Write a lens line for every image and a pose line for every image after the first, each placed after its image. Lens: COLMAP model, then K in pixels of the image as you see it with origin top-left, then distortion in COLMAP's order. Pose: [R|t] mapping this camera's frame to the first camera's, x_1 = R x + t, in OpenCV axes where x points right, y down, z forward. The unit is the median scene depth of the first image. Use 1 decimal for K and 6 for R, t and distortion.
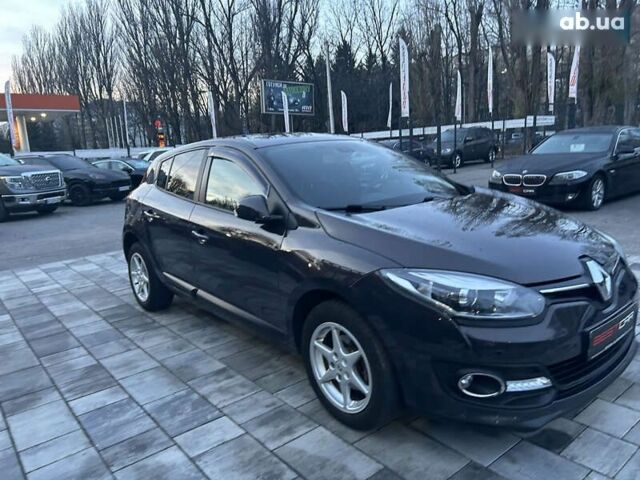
lens RADIAL K [[482.5, 0, 316.9], [0, 482.5, 243.3], [0, 0, 1]] dist [0.044354, -0.045255]
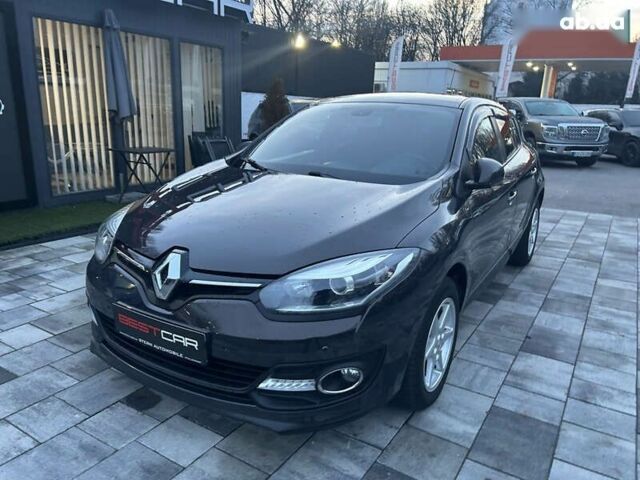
lens RADIAL K [[482.5, 0, 327.2], [0, 482.5, 244.0], [0, 0, 1]] dist [0.044354, -0.045255]
pose [[0.328720, 0.316637, -0.889767, 0.974374], [-0.228805, 0.940756, 0.250252, -0.178229], [0.916292, 0.121320, 0.381693, 0.628280]]
